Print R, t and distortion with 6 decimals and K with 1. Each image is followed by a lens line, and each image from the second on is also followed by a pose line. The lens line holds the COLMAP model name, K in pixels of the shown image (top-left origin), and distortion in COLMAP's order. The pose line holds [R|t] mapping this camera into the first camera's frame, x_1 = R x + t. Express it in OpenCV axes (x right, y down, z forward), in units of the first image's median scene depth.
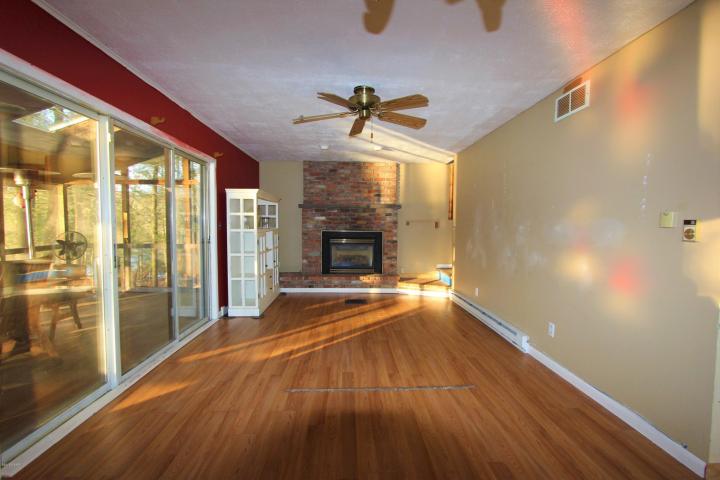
lens RADIAL K [[330.3, 0, 361.6], [0, 330.3, 241.6], [0, 0, 1]] dist [-0.020886, 0.001254]
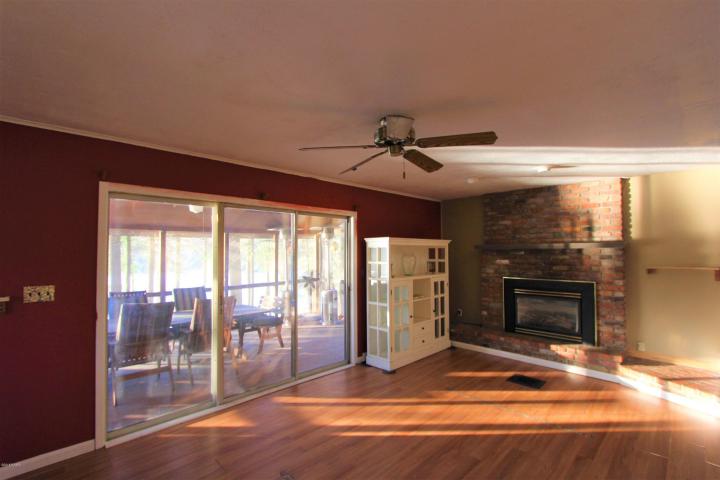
lens RADIAL K [[330.3, 0, 362.5], [0, 330.3, 243.7], [0, 0, 1]] dist [-0.020886, 0.001254]
pose [[0.670662, -0.026148, -0.741302, 0.247669], [-0.030575, 0.997555, -0.062849, -0.054637], [0.741133, 0.064816, 0.668222, 0.207203]]
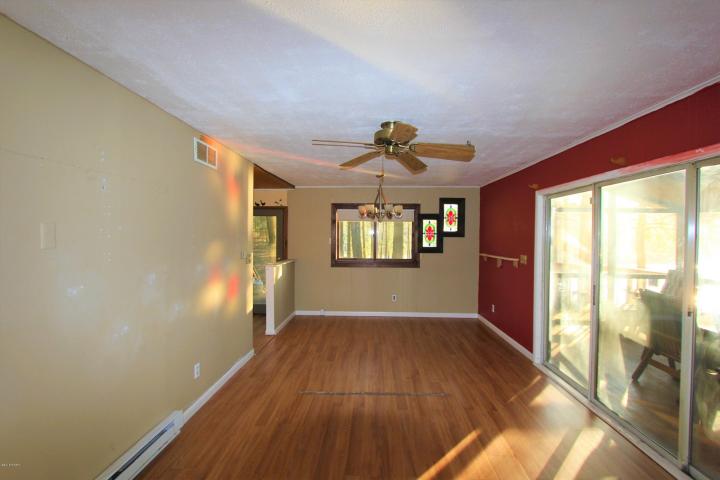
lens RADIAL K [[330.3, 0, 359.1], [0, 330.3, 239.2], [0, 0, 1]] dist [-0.020886, 0.001254]
pose [[-0.995934, -0.017594, 0.088355, 0.006168], [-0.011339, 0.997426, 0.070808, -0.096436], [-0.089373, 0.069518, -0.993569, 0.911134]]
